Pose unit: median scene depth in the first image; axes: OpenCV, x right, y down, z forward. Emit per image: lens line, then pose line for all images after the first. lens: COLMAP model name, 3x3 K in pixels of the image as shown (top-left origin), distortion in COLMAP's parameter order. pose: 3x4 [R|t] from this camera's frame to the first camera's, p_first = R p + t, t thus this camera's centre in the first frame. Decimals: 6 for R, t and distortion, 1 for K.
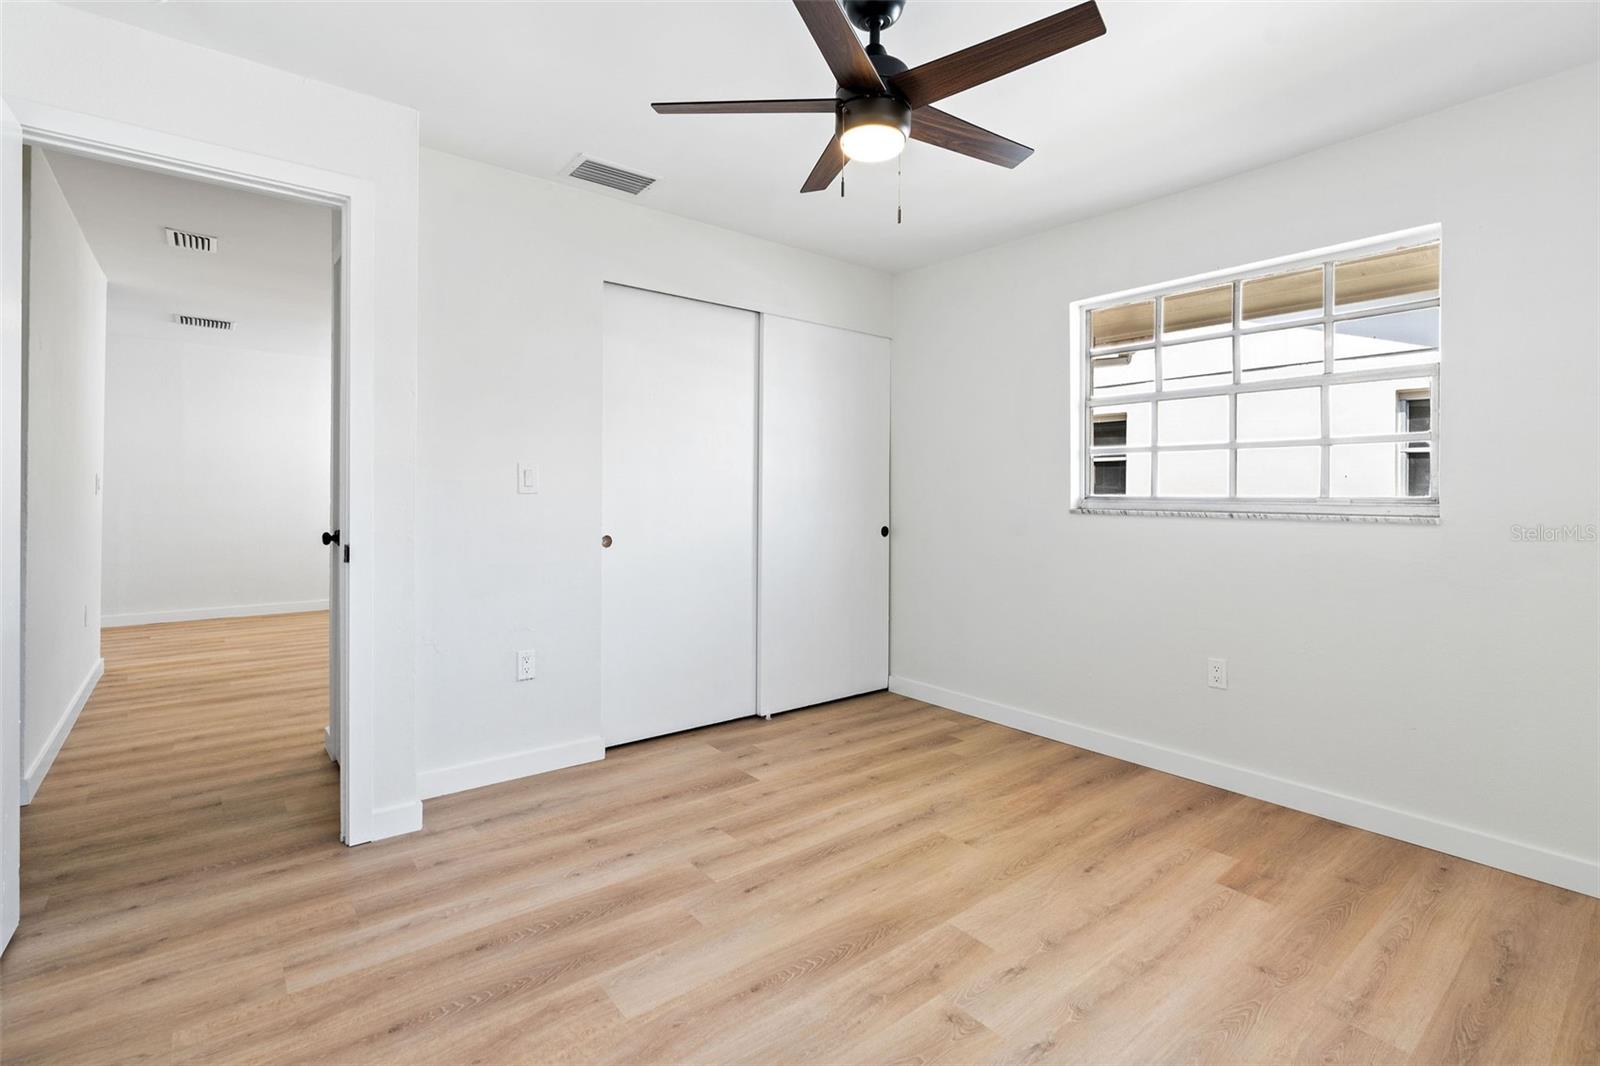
lens RADIAL K [[736.8, 0, 795.1], [0, 736.8, 488.7], [0, 0, 1]] dist [-0.001037, 0.000473]
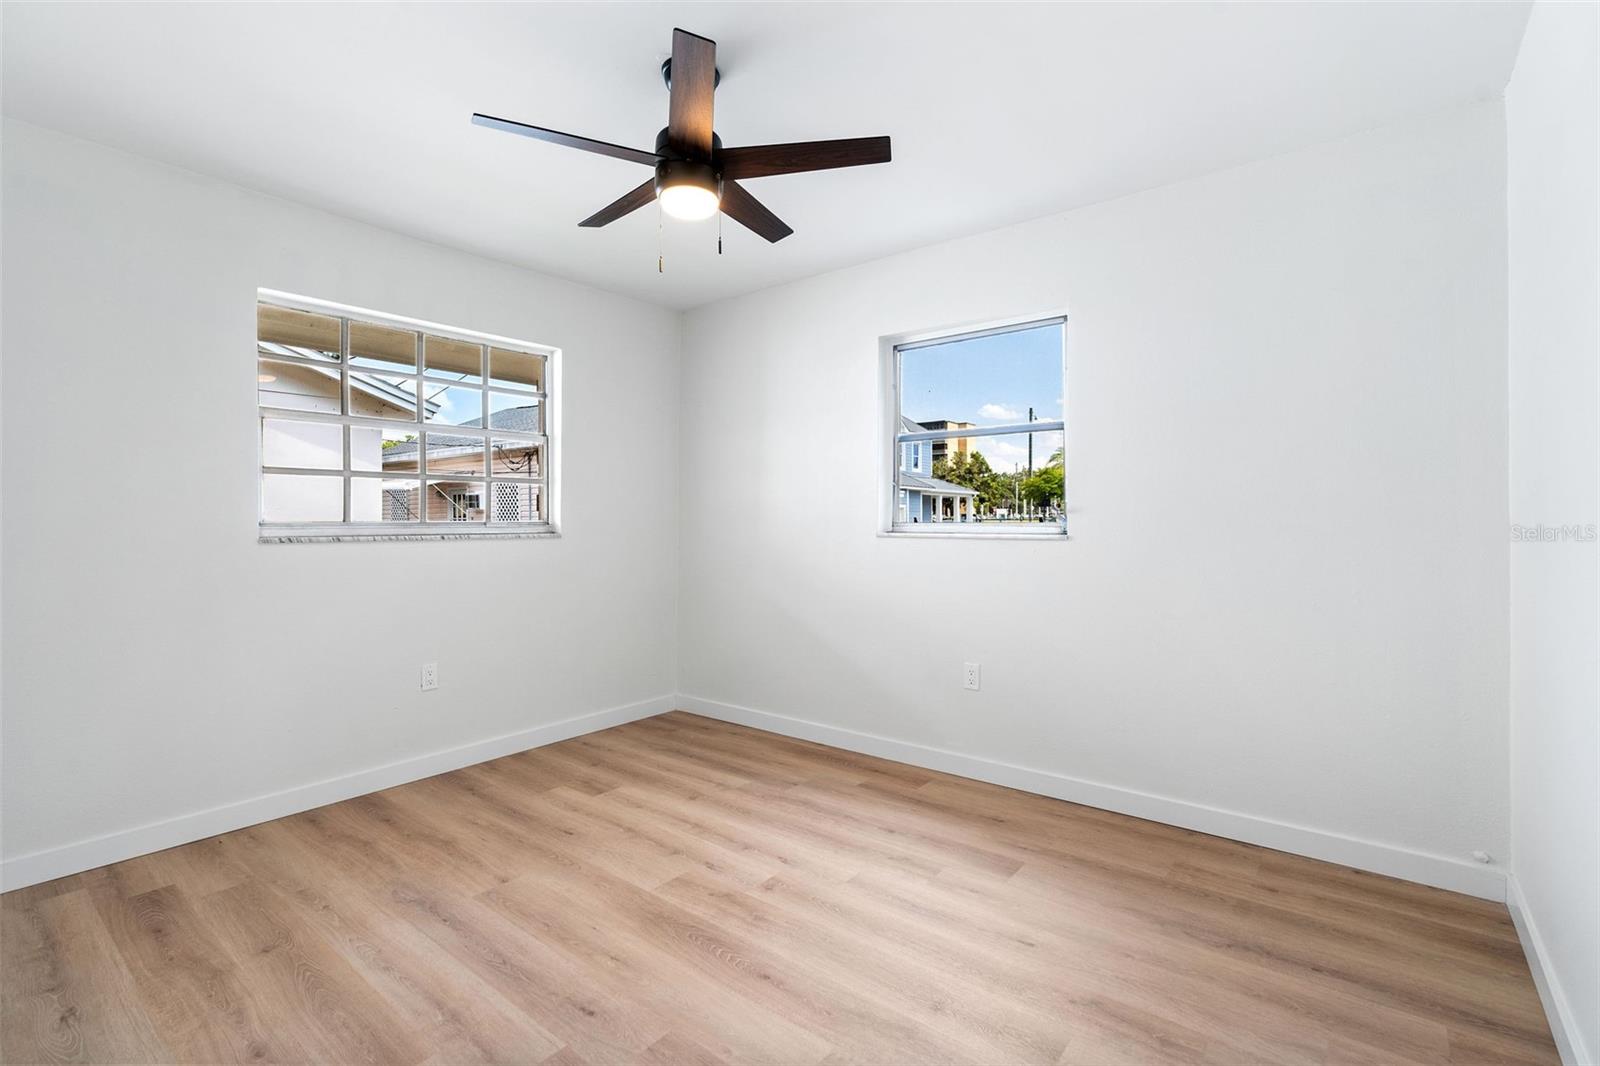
lens RADIAL K [[724.0, 0, 800.0], [0, 724.0, 533.0], [0, 0, 1]] dist [-0.001099, -0.000386]
pose [[-0.216845, -0.023173, 0.975931, -0.728196], [-0.005801, 0.999731, 0.022449, 0.000702], [-0.976189, -0.000793, -0.216921, 0.788555]]
